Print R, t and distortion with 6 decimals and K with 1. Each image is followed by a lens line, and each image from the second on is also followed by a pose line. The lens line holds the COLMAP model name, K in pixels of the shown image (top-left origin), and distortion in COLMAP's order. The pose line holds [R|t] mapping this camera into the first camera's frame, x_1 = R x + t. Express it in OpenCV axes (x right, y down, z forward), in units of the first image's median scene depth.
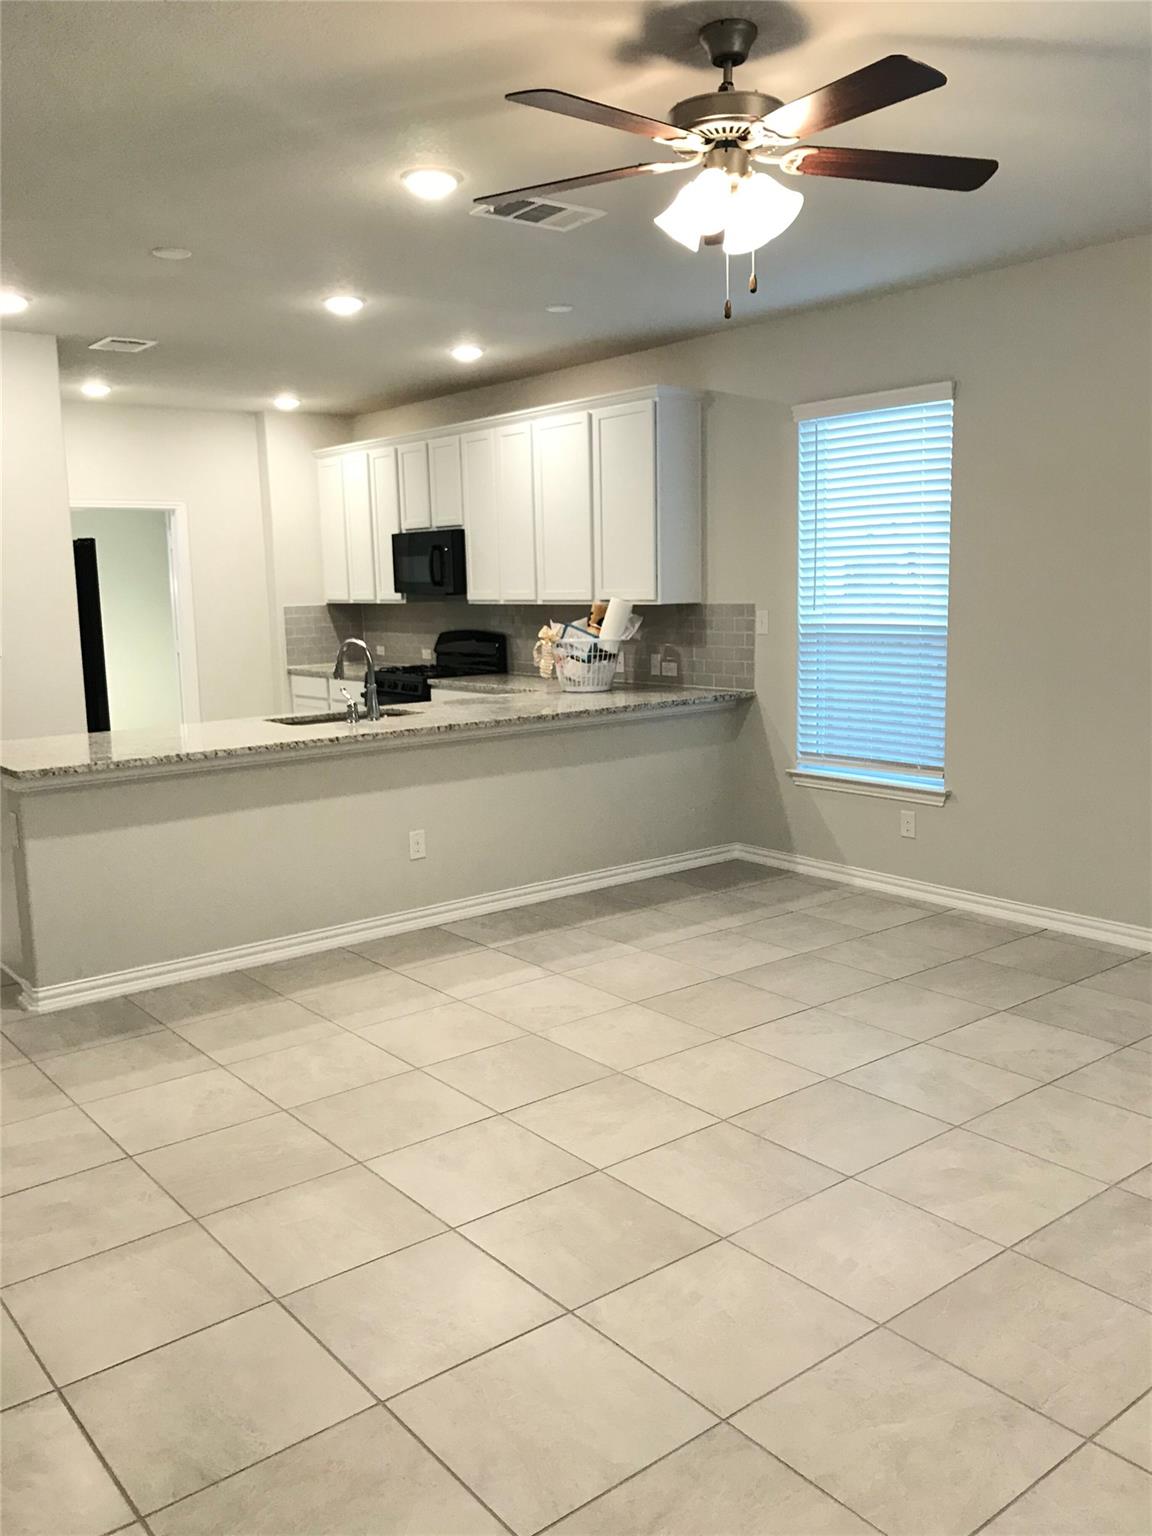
lens RADIAL K [[1263.1, 0, 588.9], [0, 1263.1, 782.3], [0, 0, 1]] dist [0.035598, -0.052522]
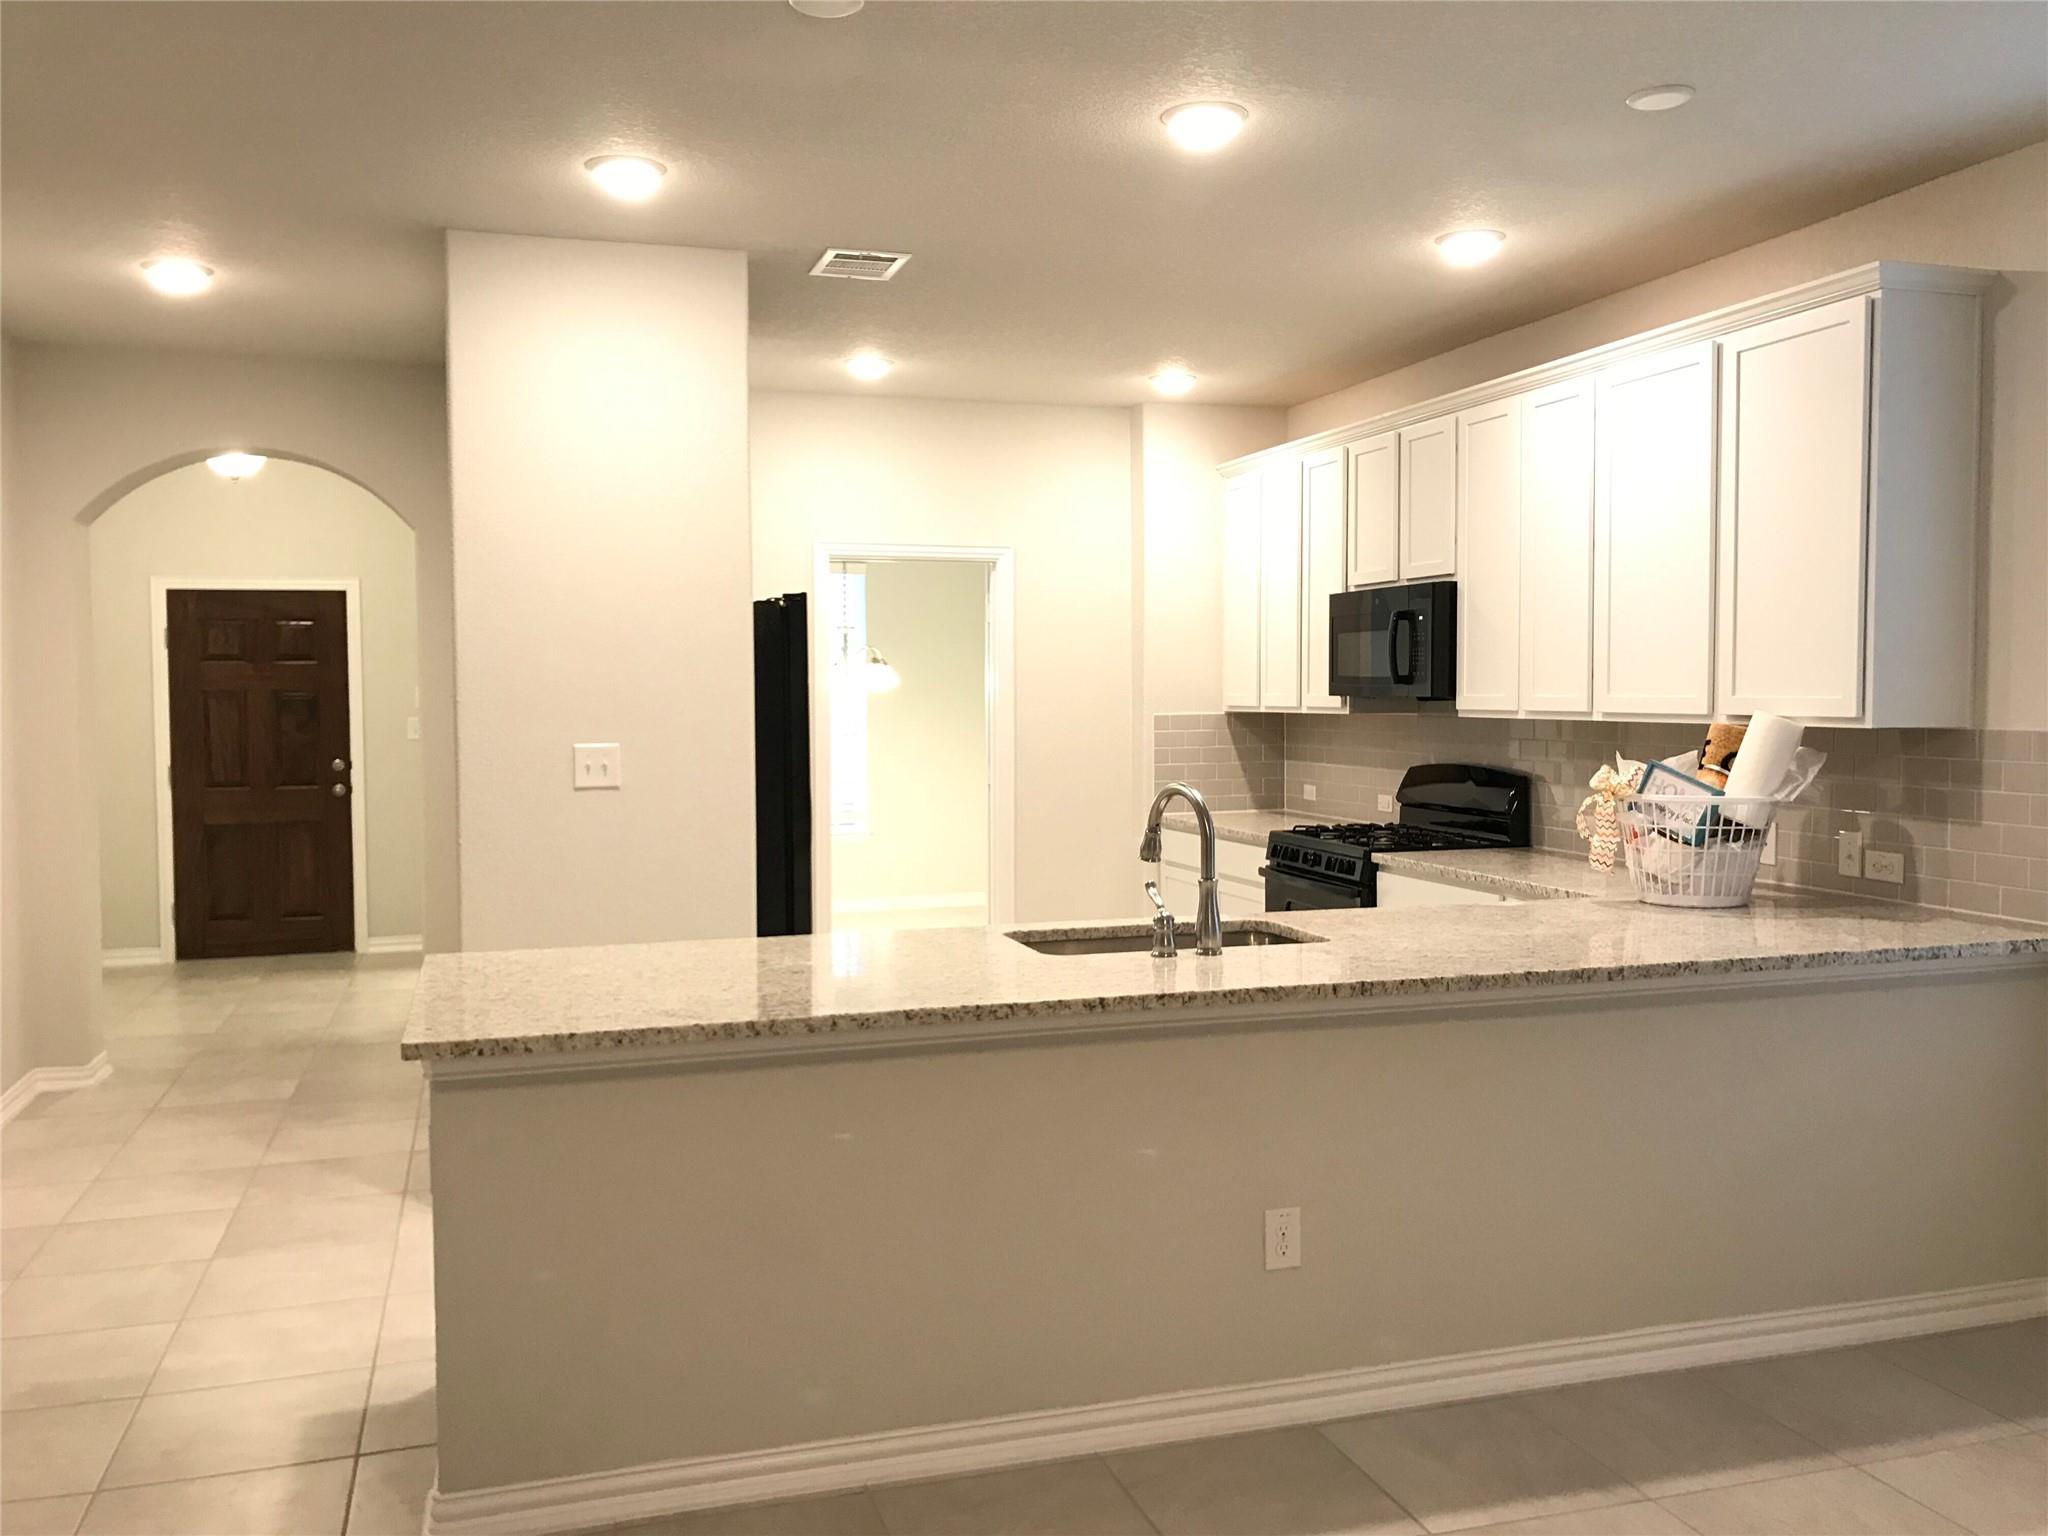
lens RADIAL K [[1684.1, 0, 1012.5], [0, 1684.1, 757.1], [0, 0, 1]] dist [0.035598, -0.052522]
pose [[0.928177, 0.033192, -0.370656, -0.004835], [-0.075487, 0.992101, -0.100187, -0.044175], [0.364402, 0.120970, 0.923351, 0.312487]]
